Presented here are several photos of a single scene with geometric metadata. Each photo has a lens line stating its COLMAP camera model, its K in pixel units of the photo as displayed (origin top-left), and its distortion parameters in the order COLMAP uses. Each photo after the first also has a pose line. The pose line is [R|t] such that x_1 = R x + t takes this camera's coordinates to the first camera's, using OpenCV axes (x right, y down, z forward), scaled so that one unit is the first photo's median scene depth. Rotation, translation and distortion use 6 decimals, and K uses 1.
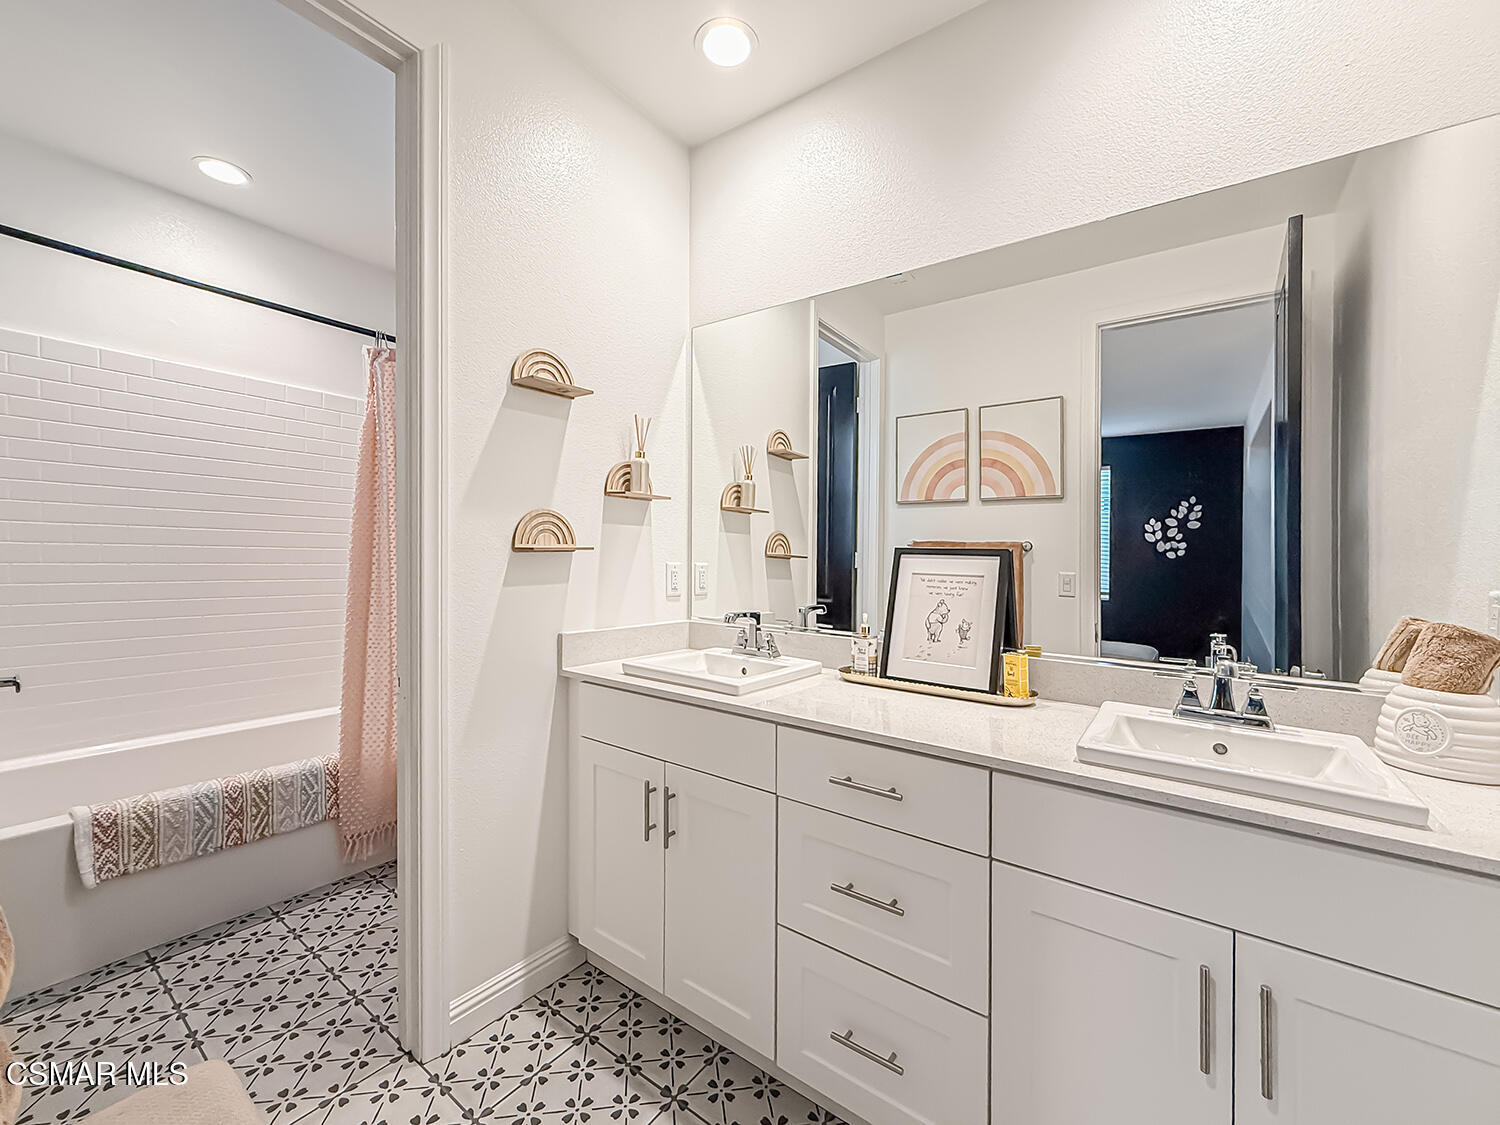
lens RADIAL K [[609.5, 0, 750.0], [0, 609.5, 562.5], [0, 0, 1]] dist [0.000155, 0.000065]
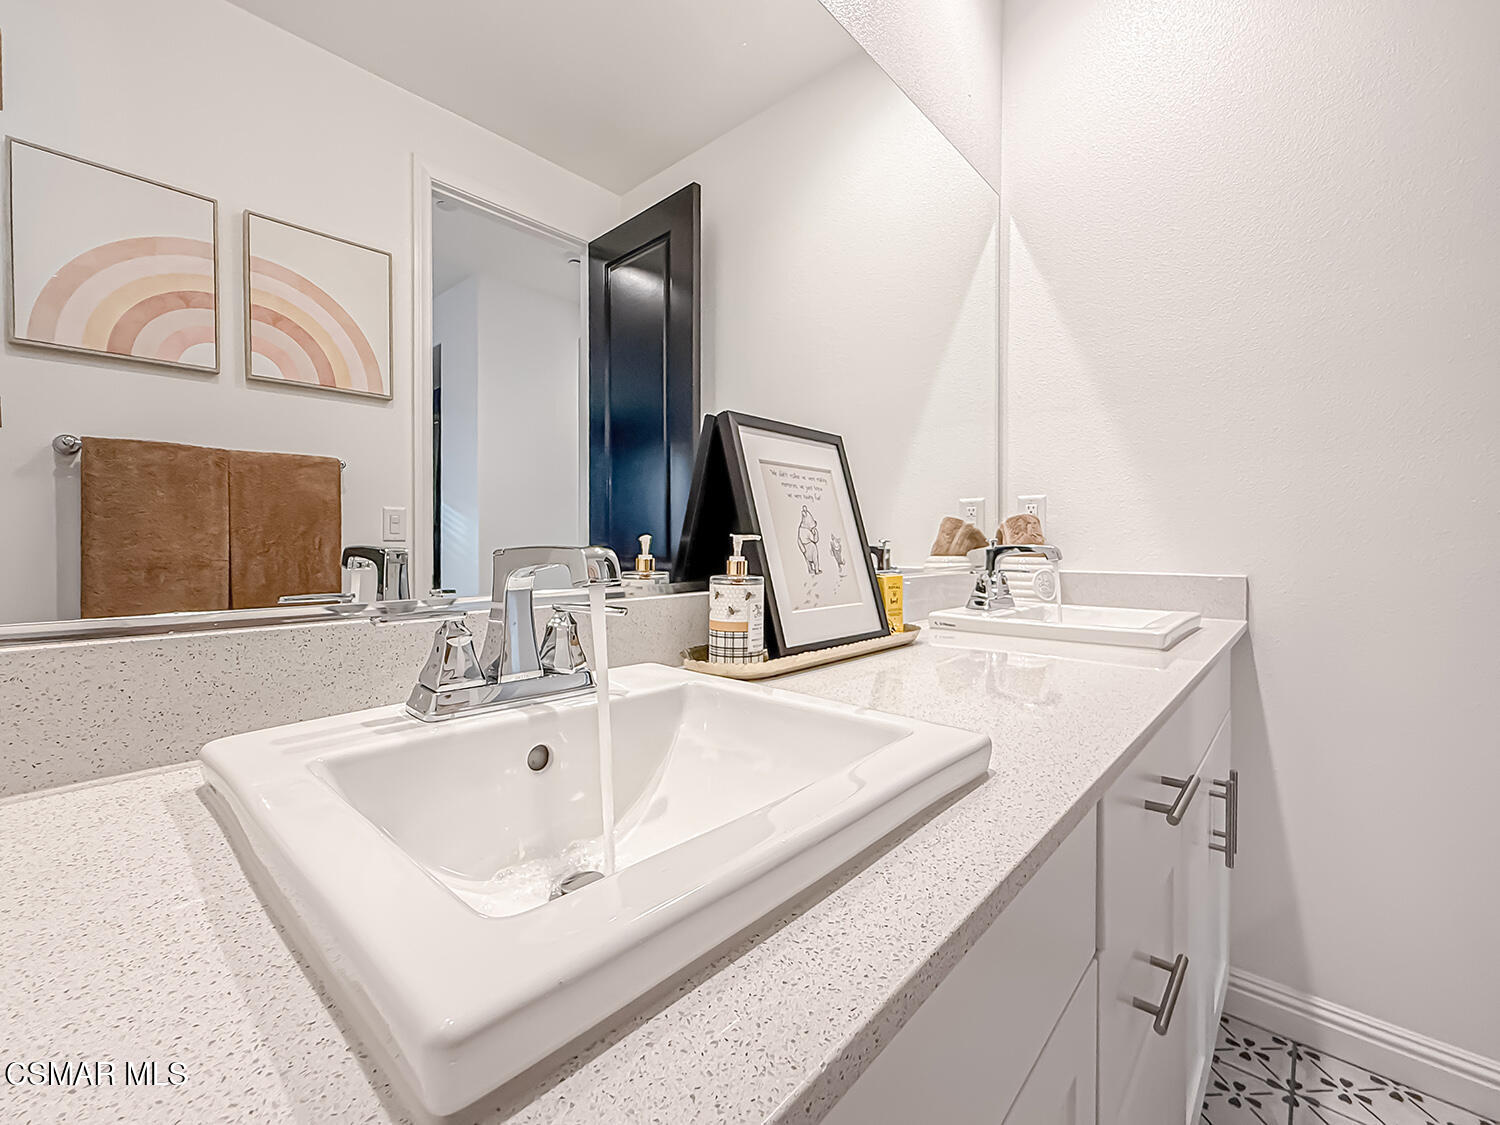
lens RADIAL K [[623.2, 0, 748.9], [0, 623.2, 536.0], [0, 0, 1]] dist [0.000569, 0.000359]
pose [[0.106213, -0.016575, 0.994205, -0.158640], [0.006250, 0.999852, 0.016002, 0.040570], [-0.994324, 0.004514, 0.106301, 0.494058]]
